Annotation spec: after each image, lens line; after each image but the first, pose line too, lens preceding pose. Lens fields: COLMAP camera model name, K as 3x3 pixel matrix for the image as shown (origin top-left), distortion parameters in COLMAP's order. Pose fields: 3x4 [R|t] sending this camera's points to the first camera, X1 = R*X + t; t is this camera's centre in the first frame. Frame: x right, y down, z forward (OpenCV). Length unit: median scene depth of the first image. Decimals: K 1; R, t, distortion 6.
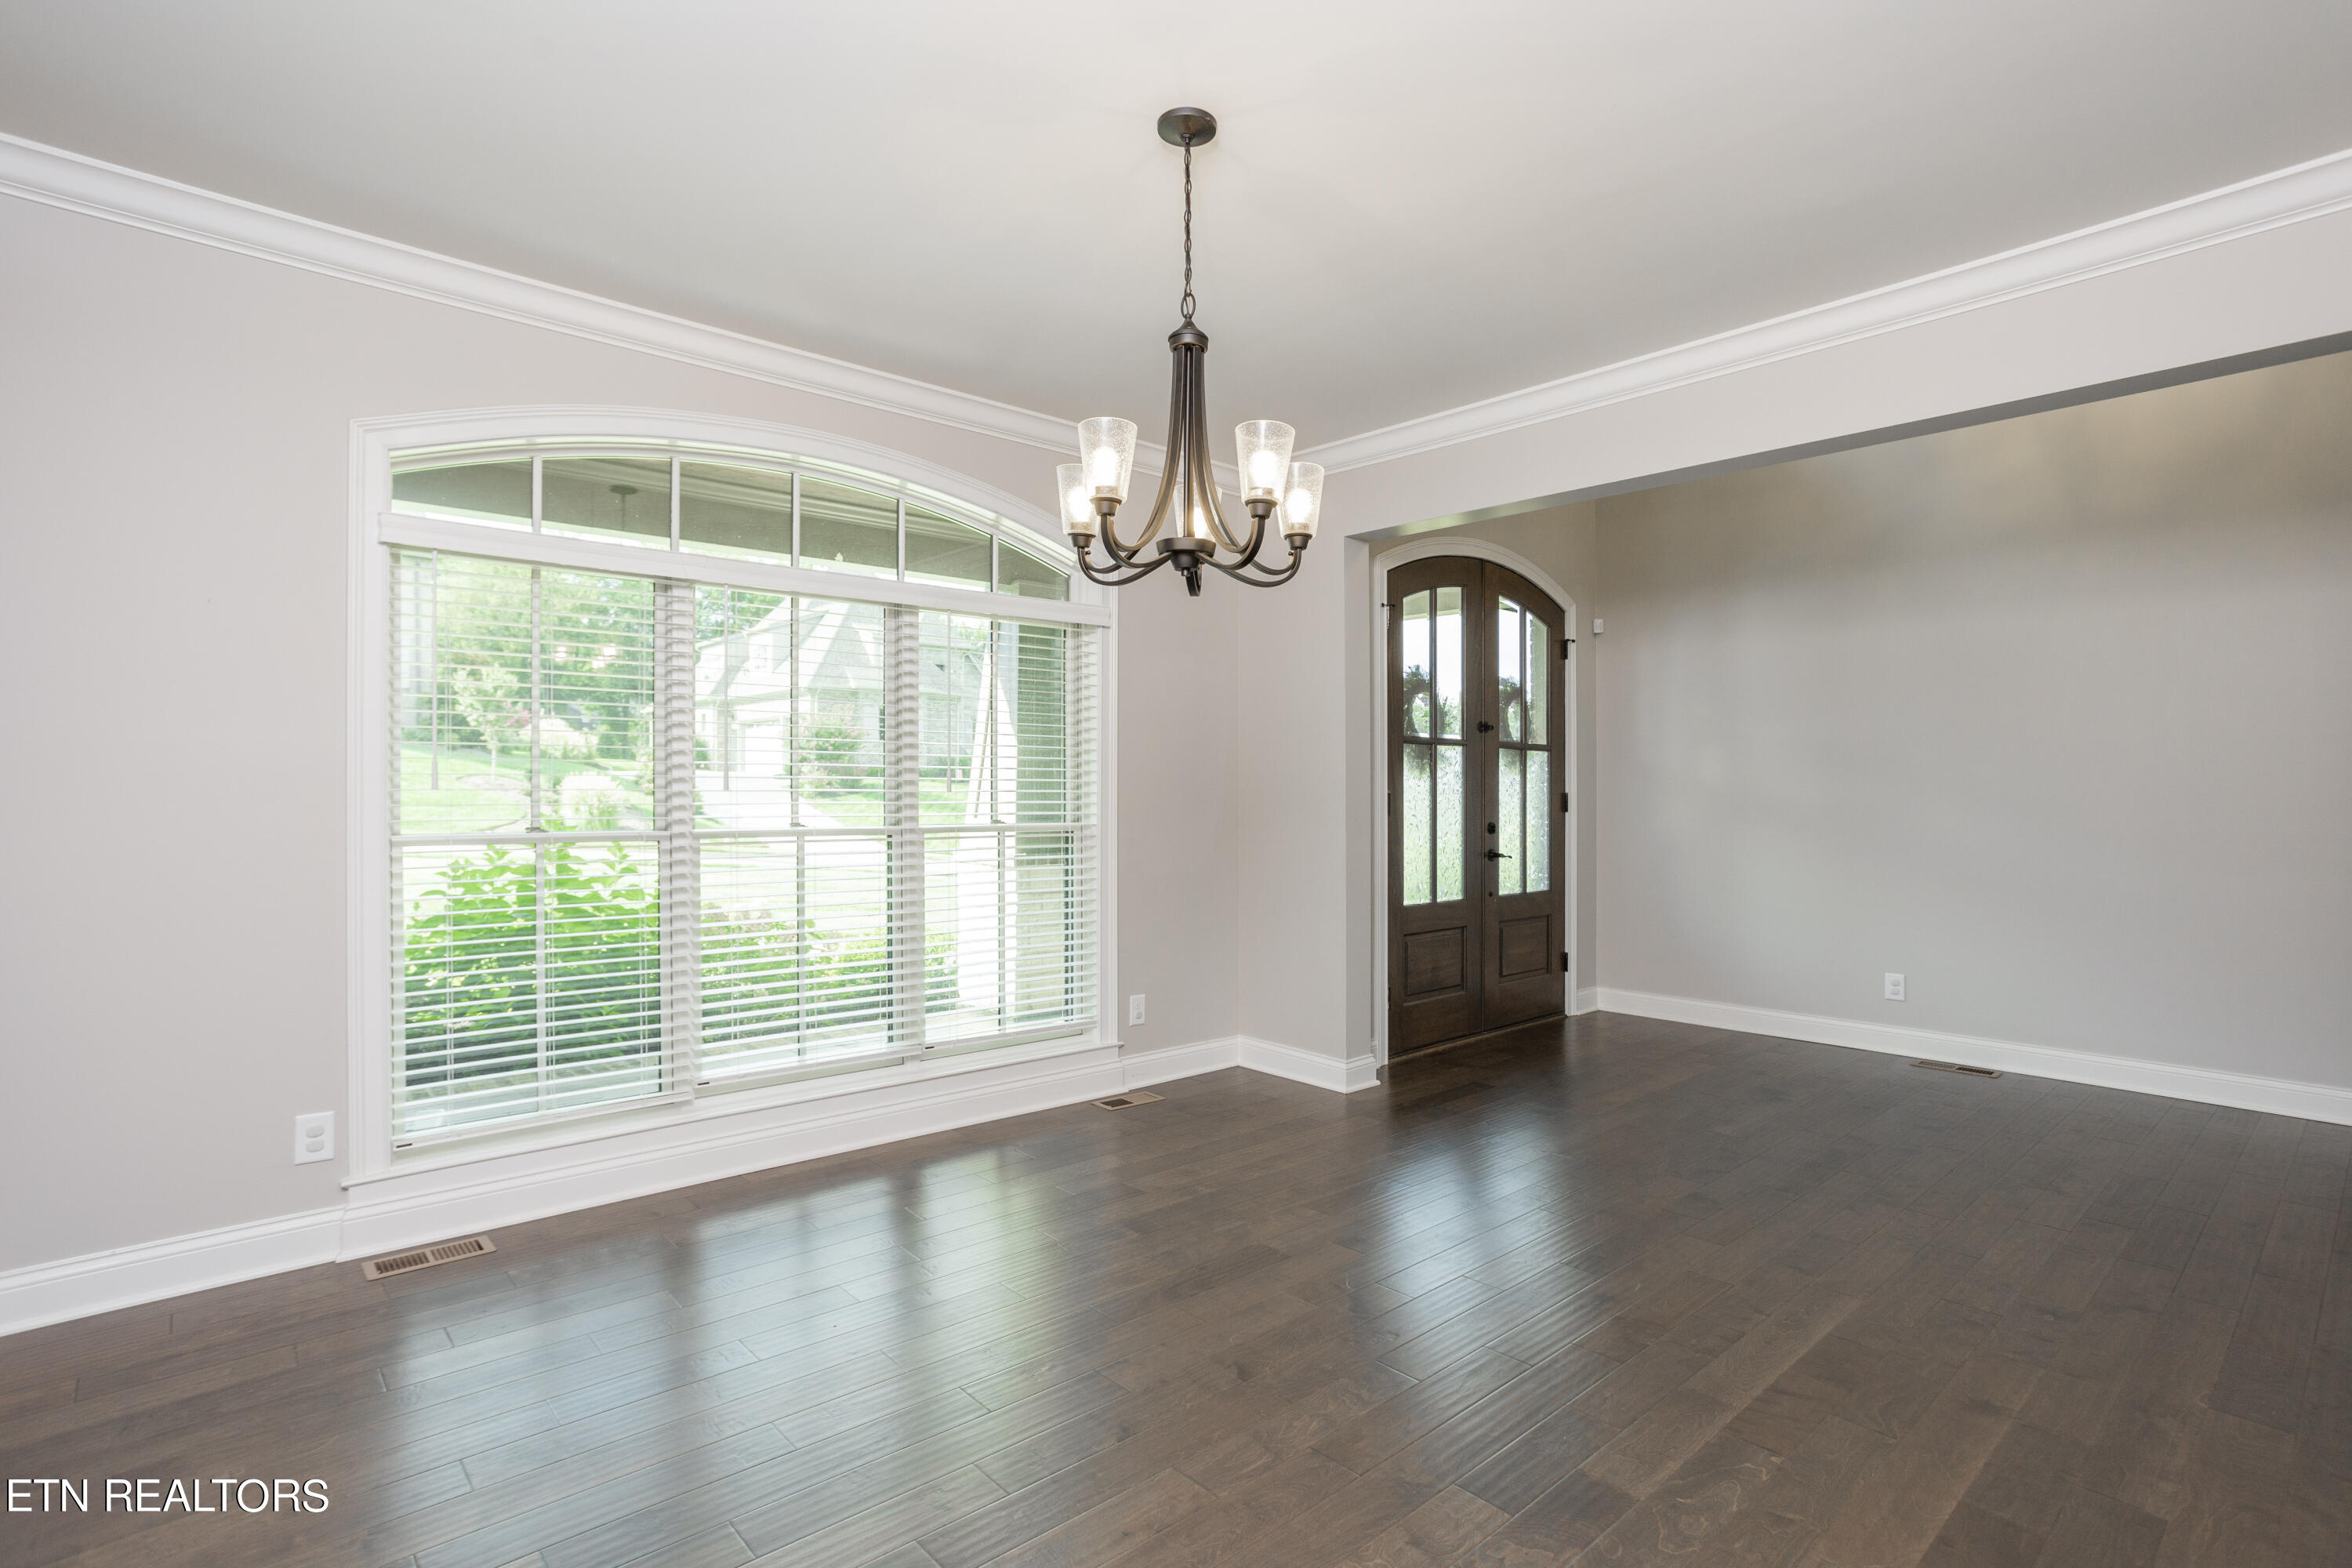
lens RADIAL K [[1154.2, 0, 1176.0], [0, 1154.2, 784.0], [0, 0, 1]] dist [-0.047463, 0.030269]
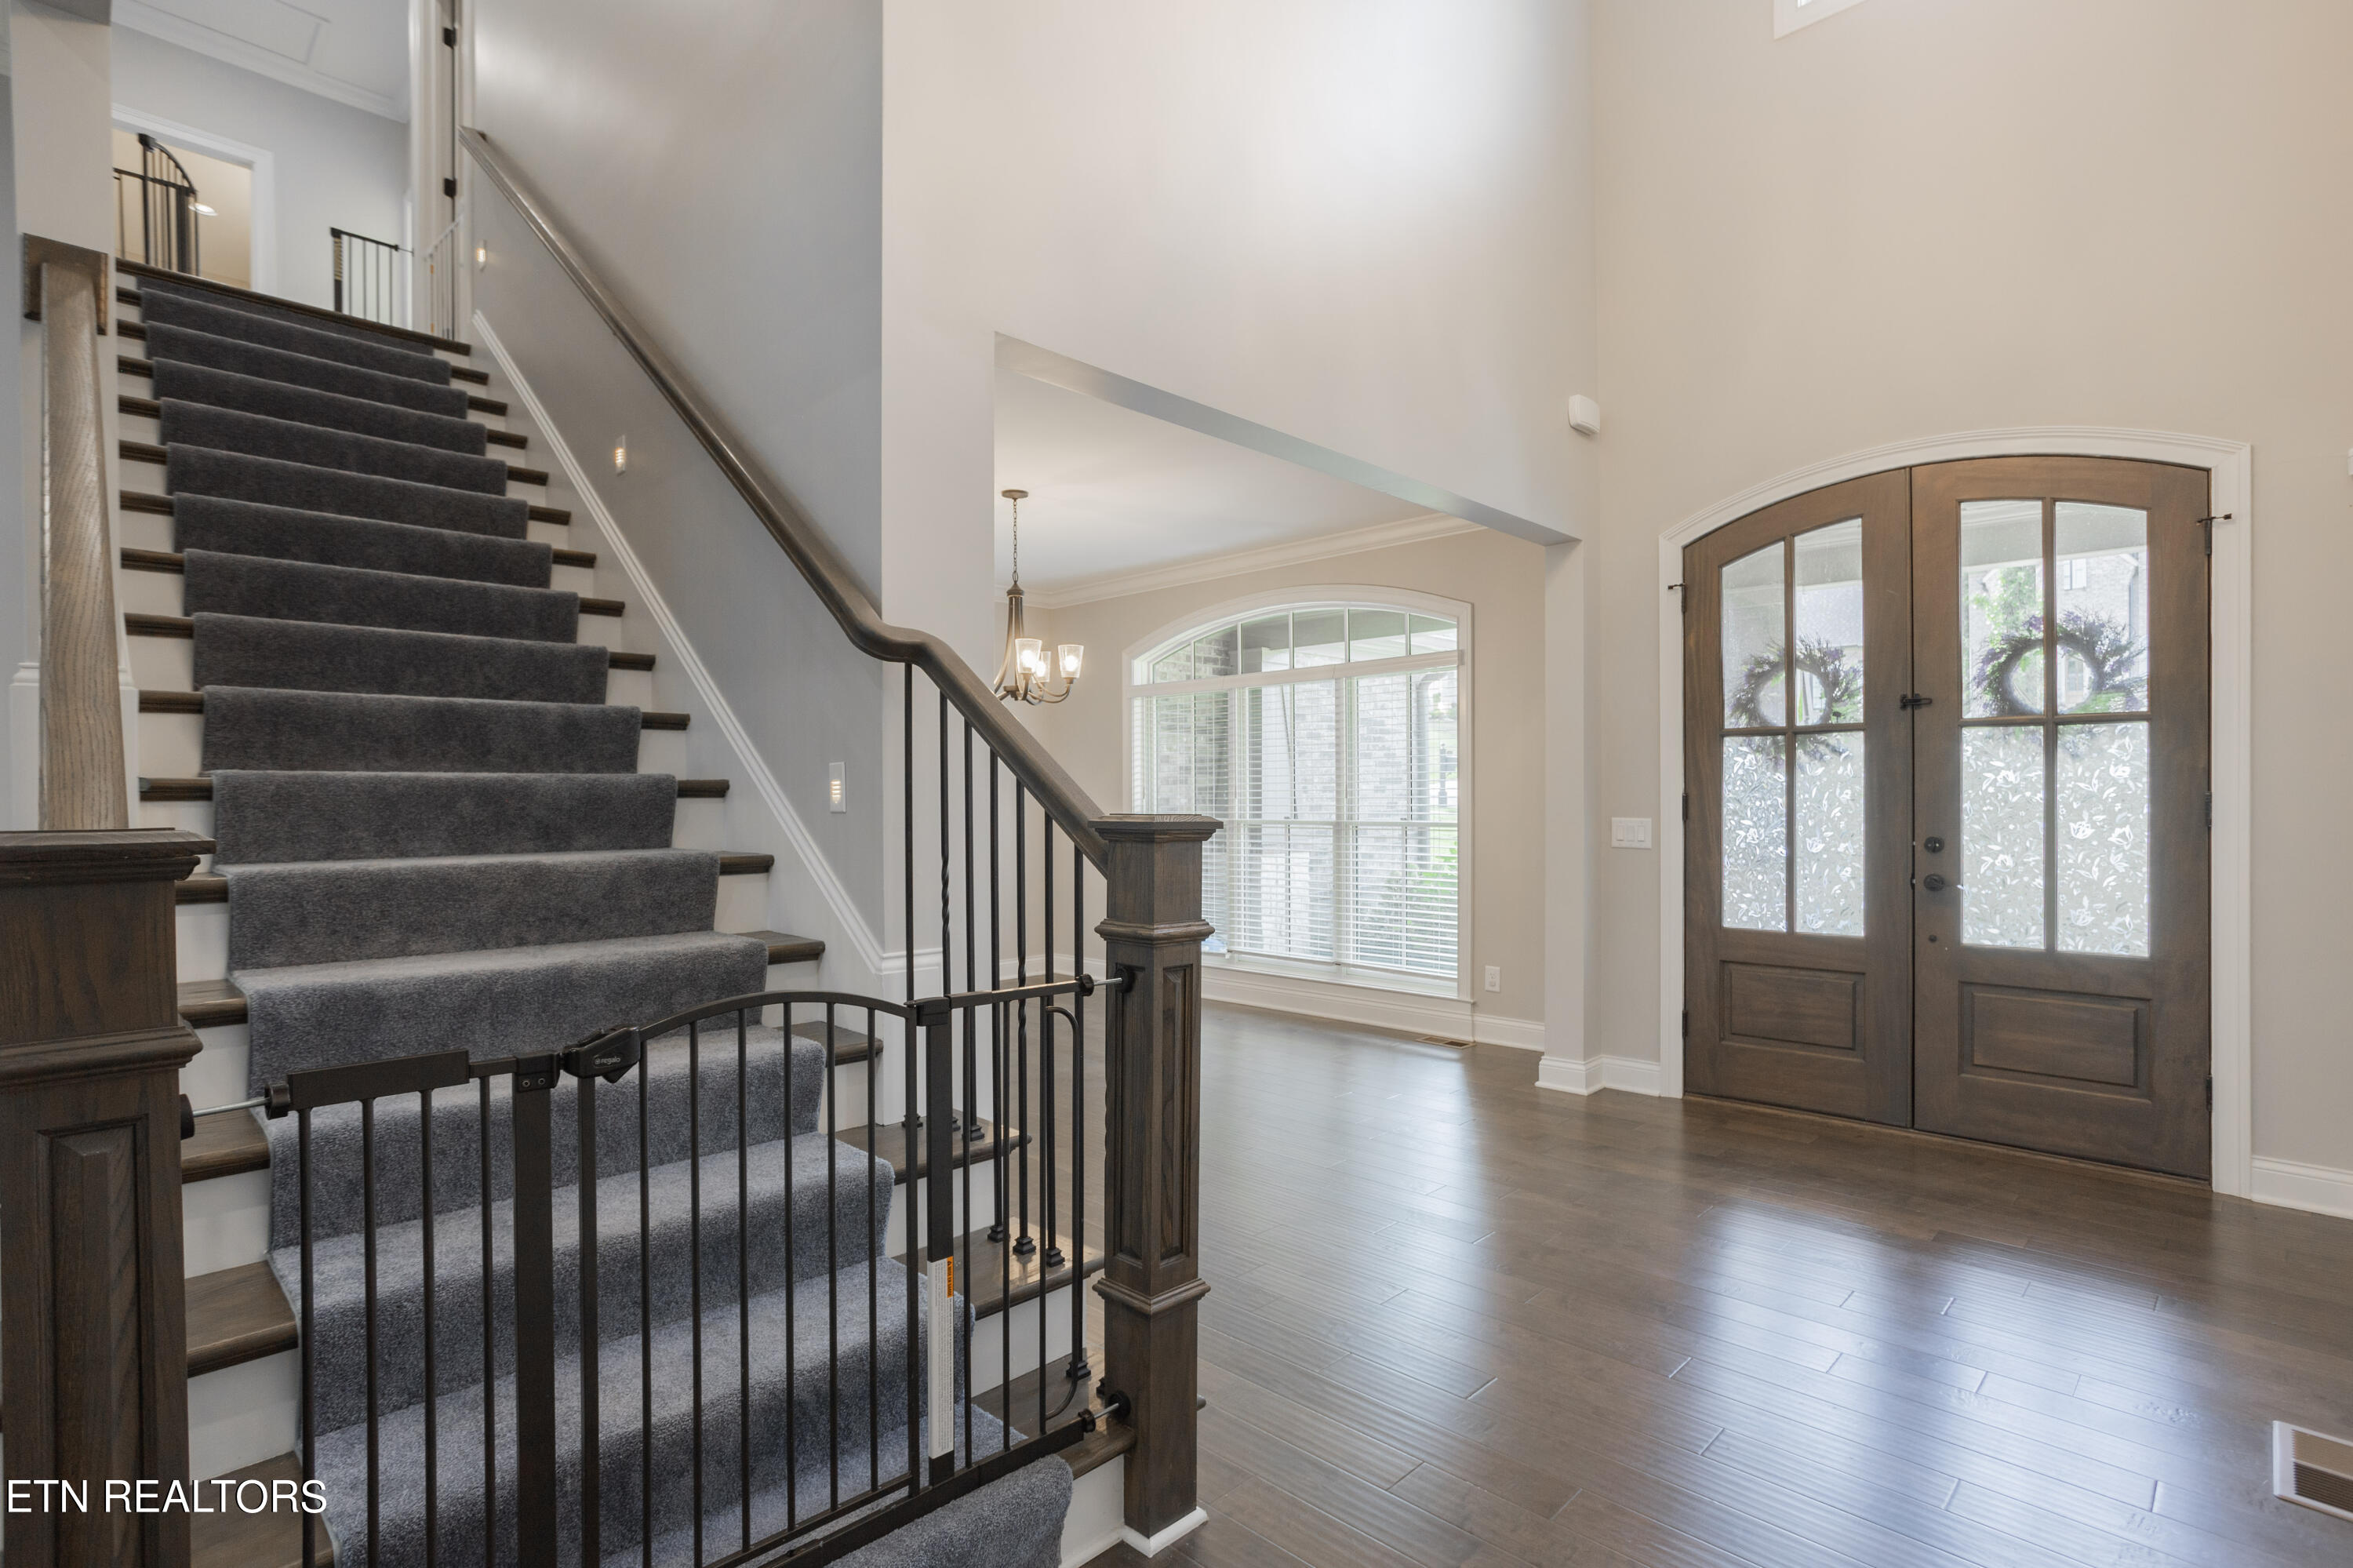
lens RADIAL K [[1134.2, 0, 1182.3], [0, 1134.2, 796.4], [0, 0, 1]] dist [-0.053112, 0.029803]
pose [[0.057322, -0.009769, -0.998308, 0.960234], [0.005598, 0.999940, -0.009464, 0.013129], [0.998340, -0.005046, 0.057373, 0.522337]]
